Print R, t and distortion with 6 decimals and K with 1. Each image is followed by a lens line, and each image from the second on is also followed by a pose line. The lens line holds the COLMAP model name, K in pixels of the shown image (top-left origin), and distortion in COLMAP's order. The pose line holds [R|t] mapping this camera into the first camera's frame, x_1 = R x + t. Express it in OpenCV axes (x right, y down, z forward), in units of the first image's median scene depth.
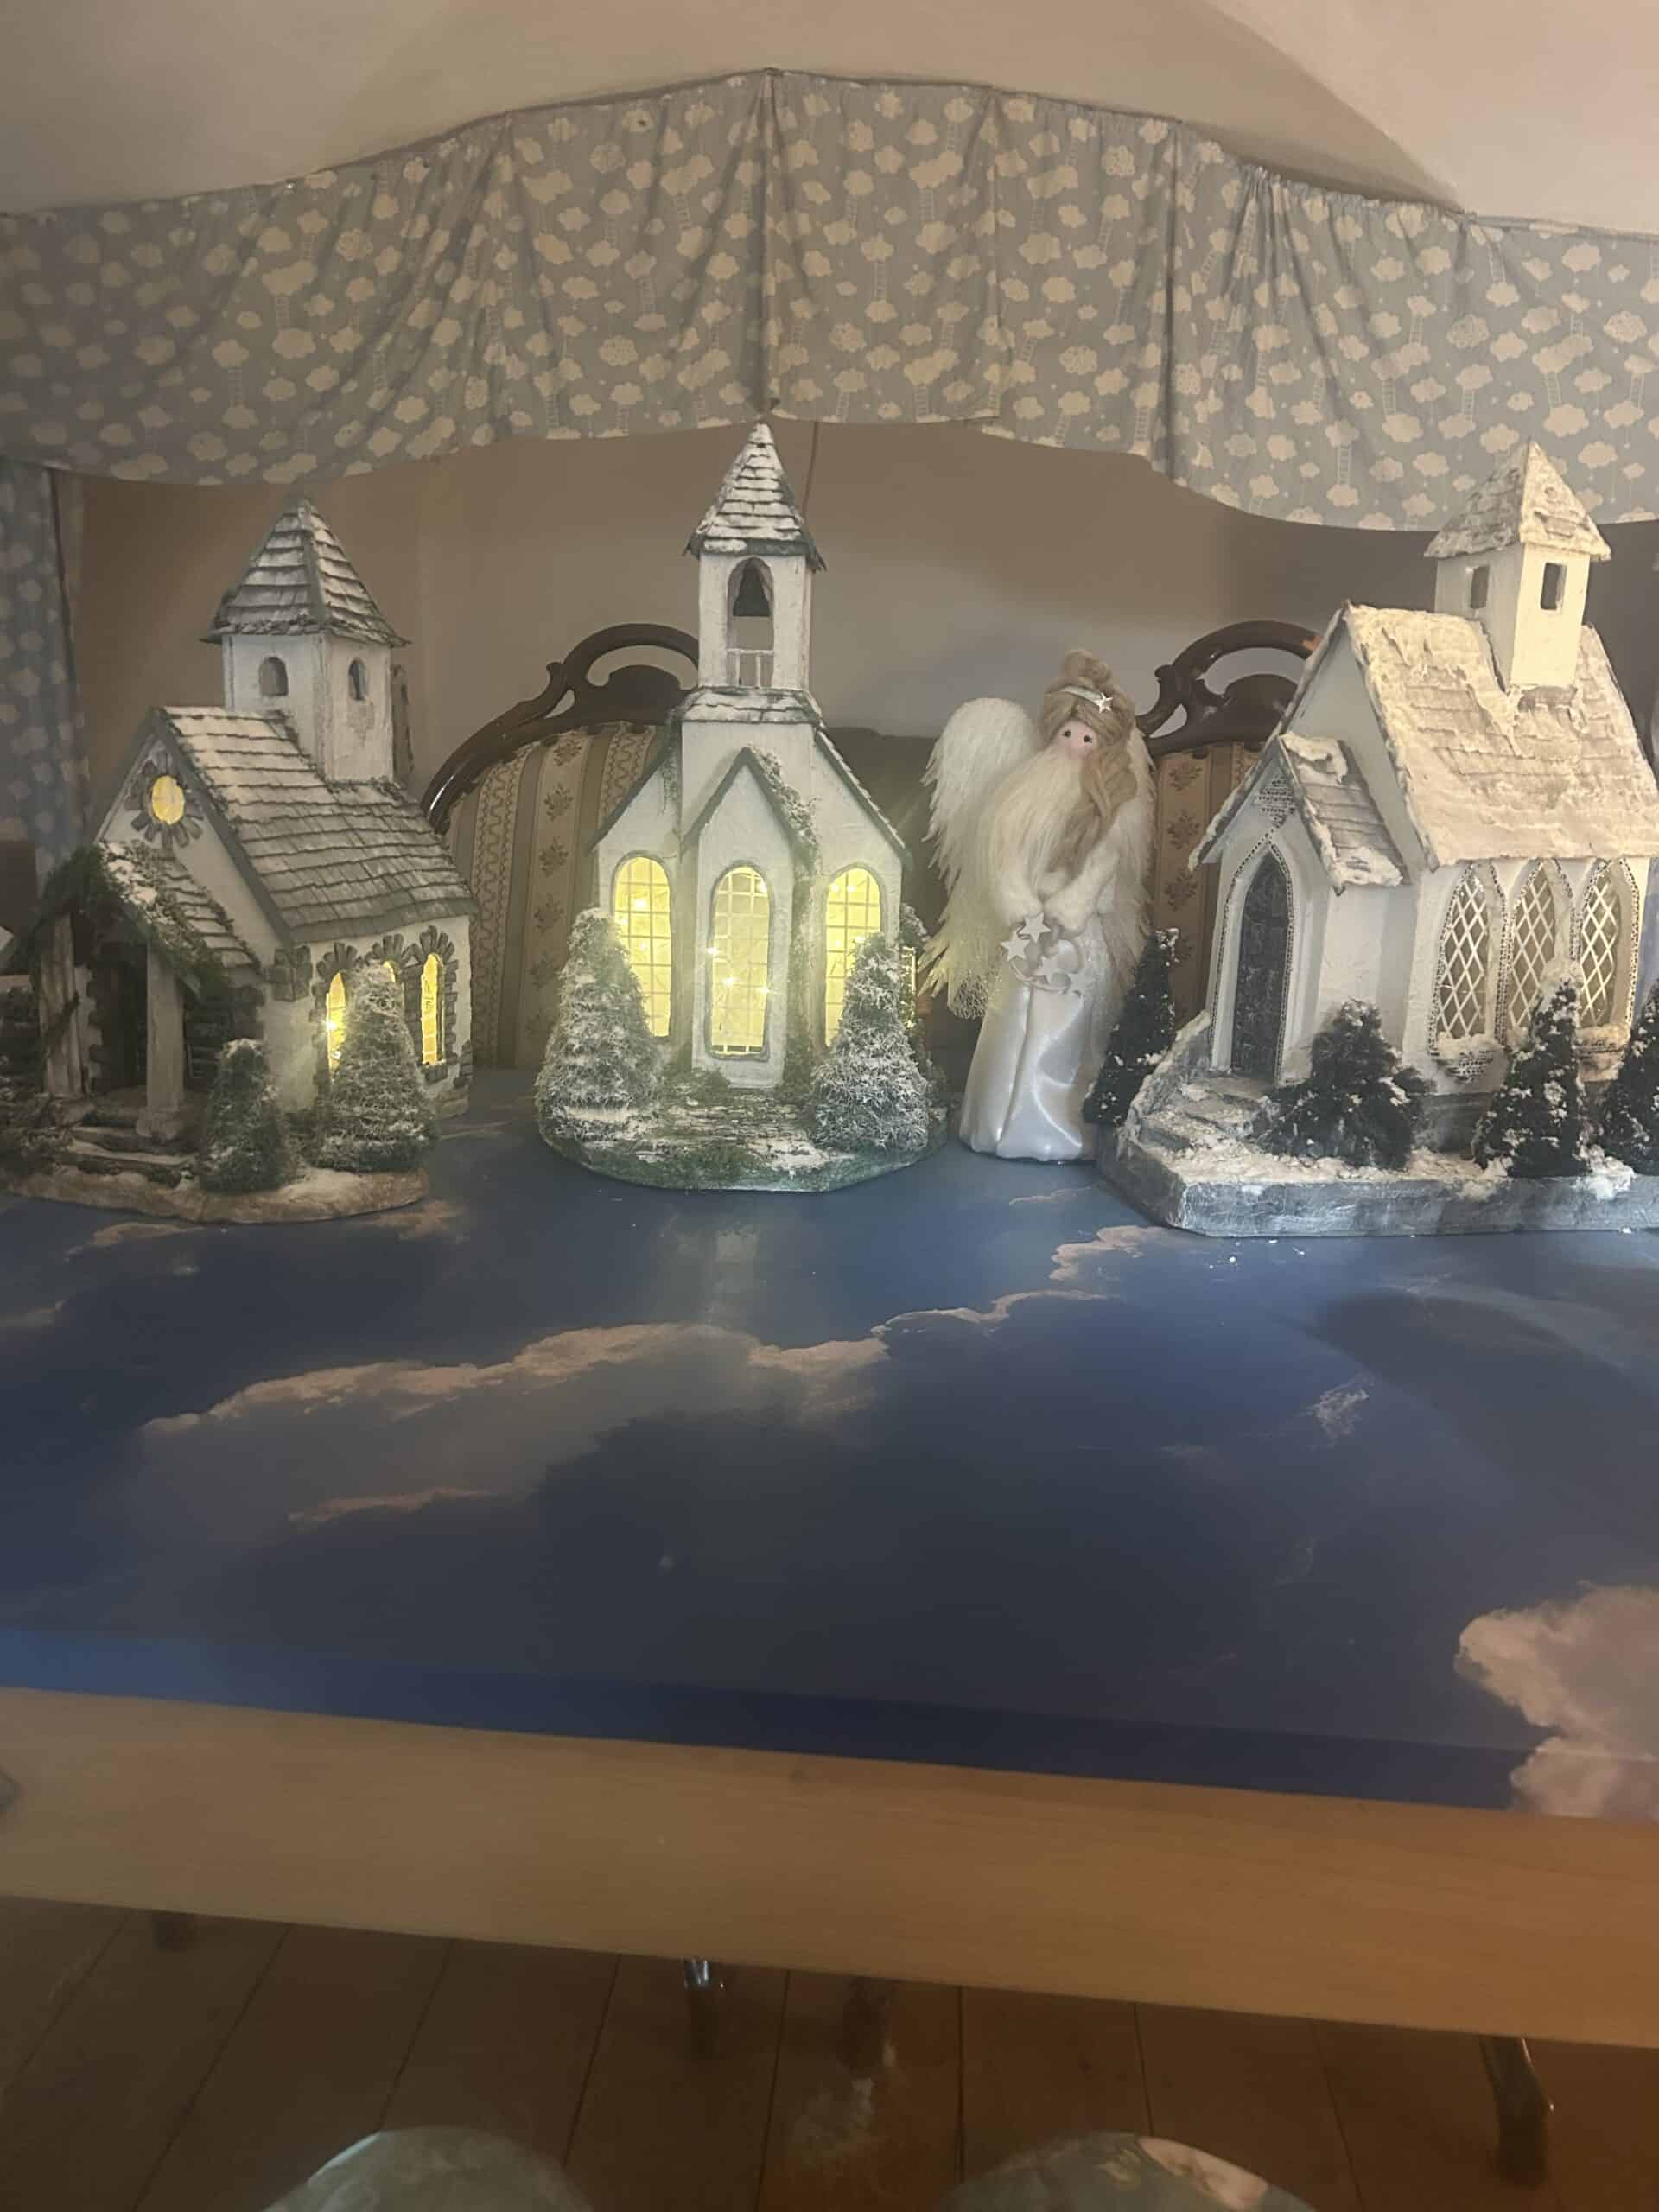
lens RADIAL K [[1648.4, 0, 843.5], [0, 1648.4, 1095.1], [0, 0, 1]] dist [0.092270, -0.162206]
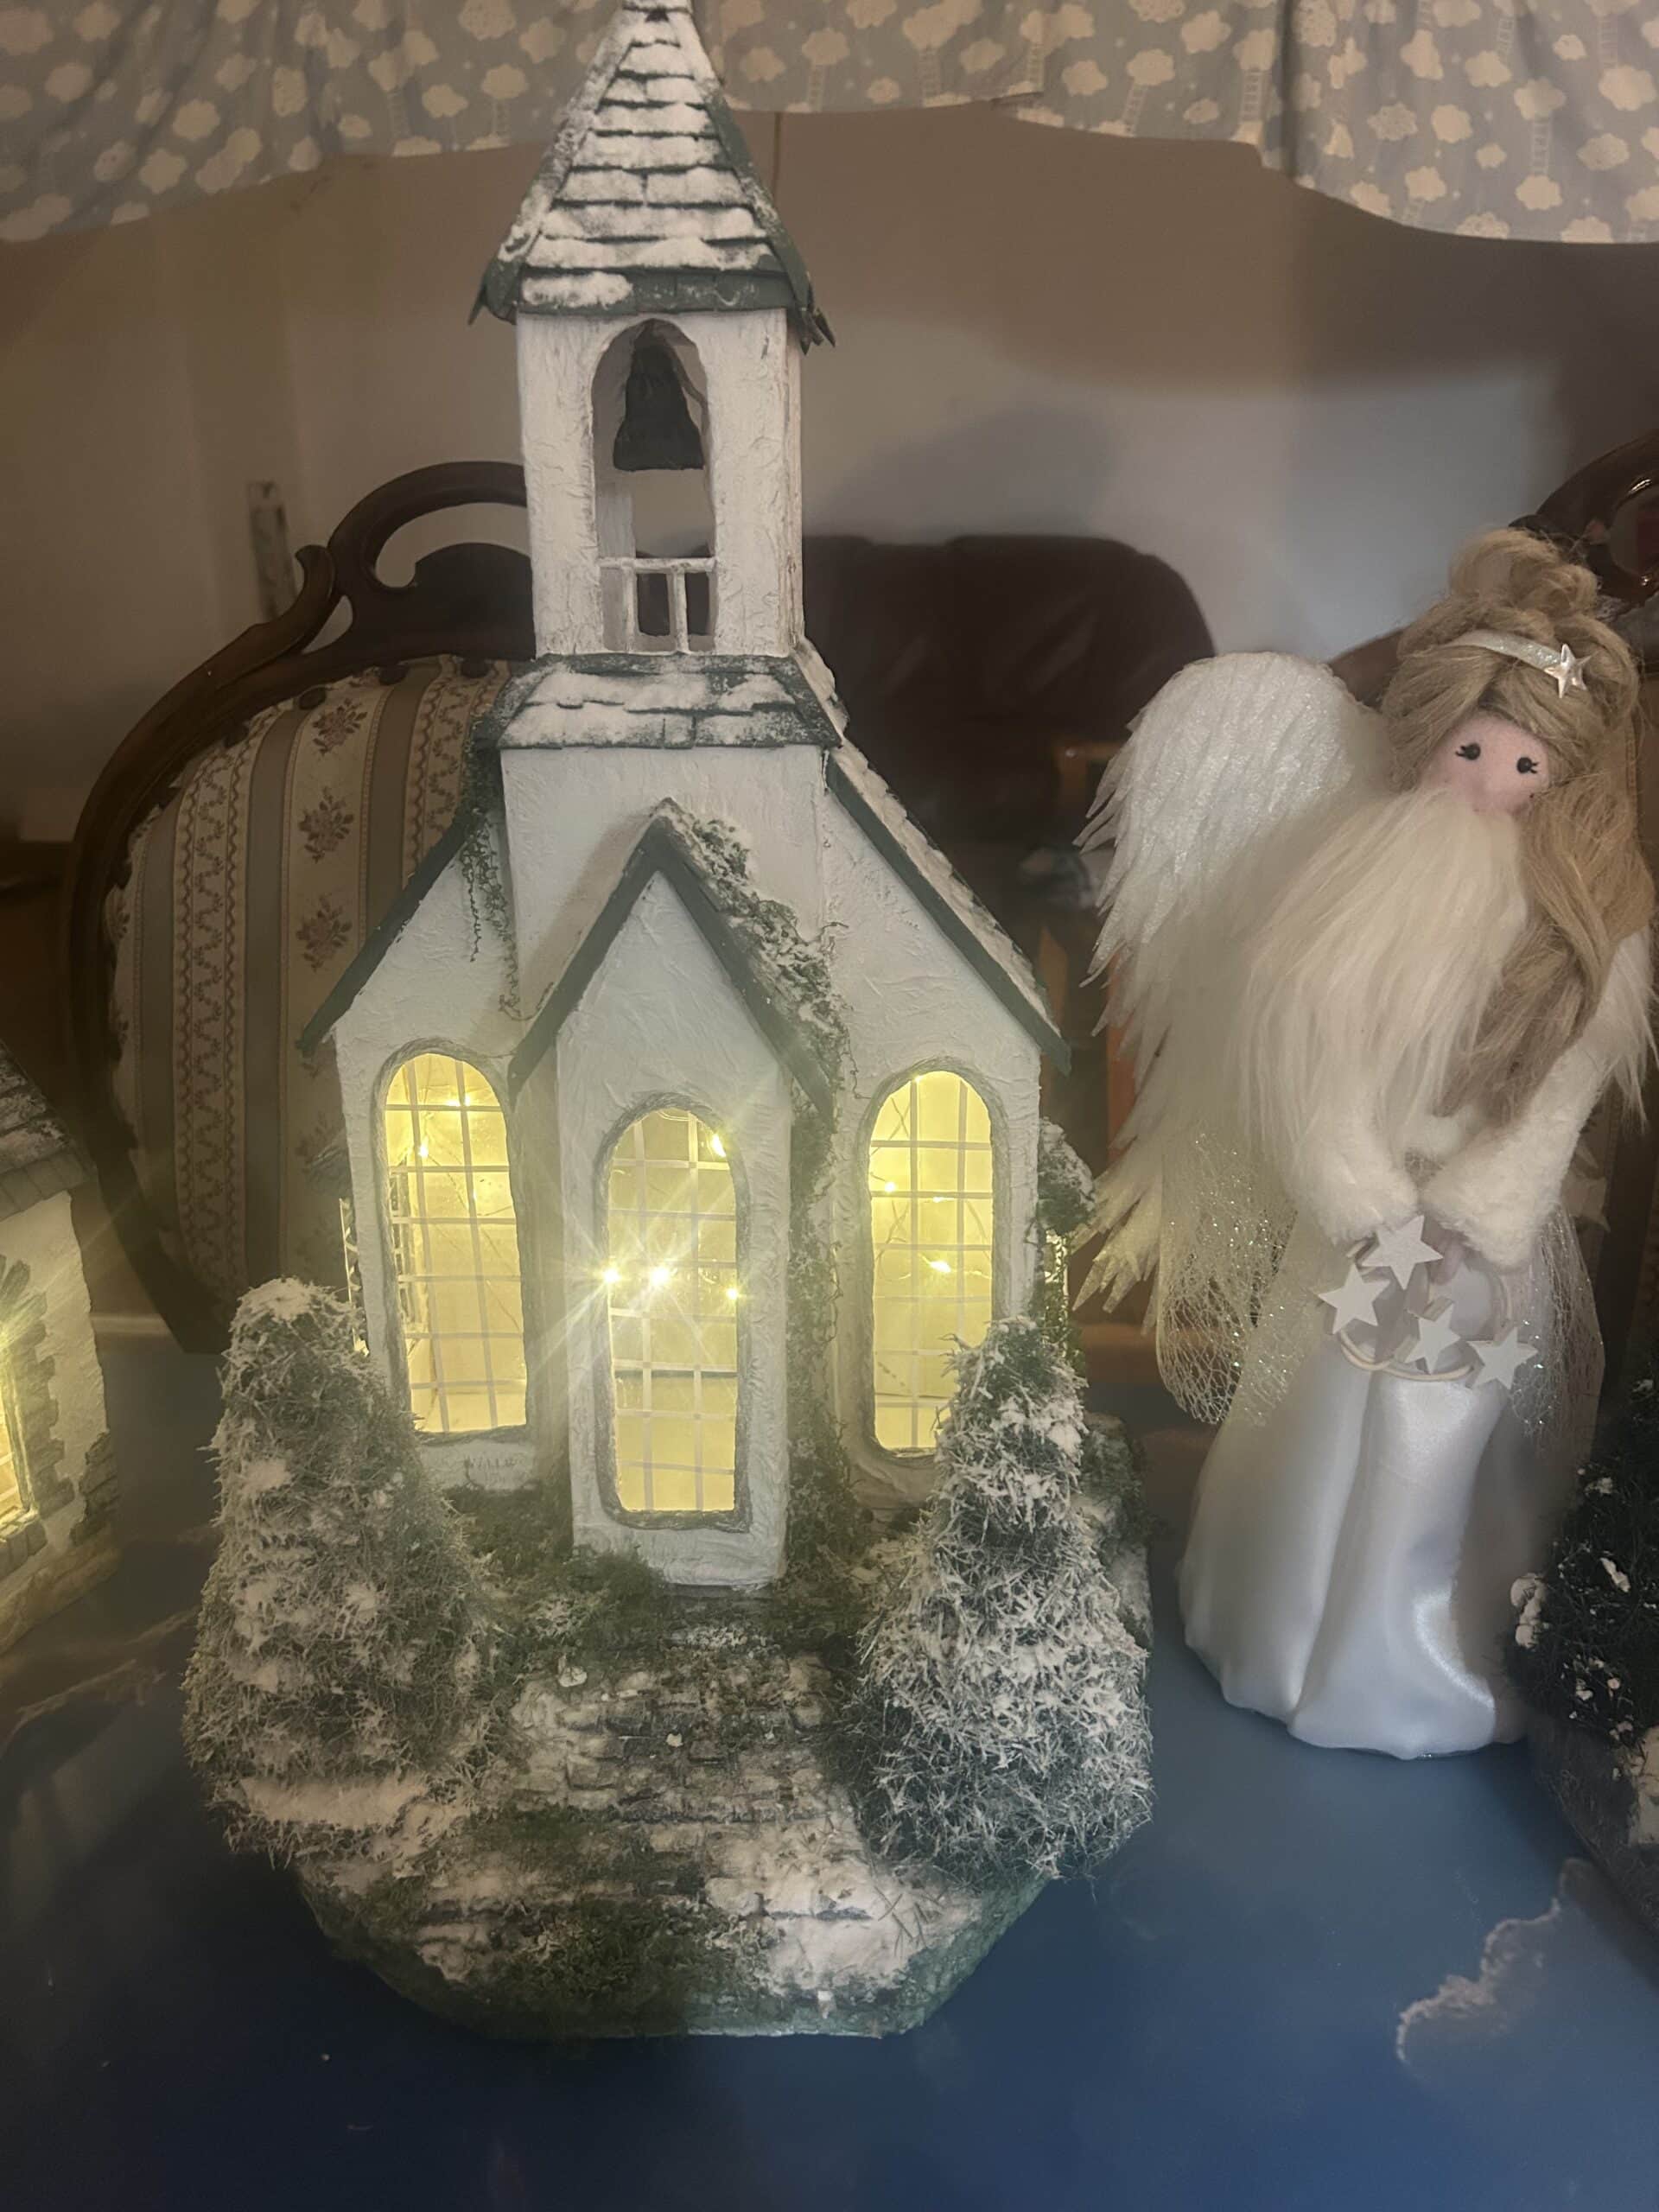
lens RADIAL K [[1687.6, 0, 837.2], [0, 1687.6, 1108.1], [0, 0, 1]] dist [0.039028, -0.052570]
pose [[0.999148, -0.041208, -0.002399, -0.018119], [0.041188, 0.991433, 0.123952, -0.193032], [-0.002729, -0.123945, 0.992285, 0.598768]]
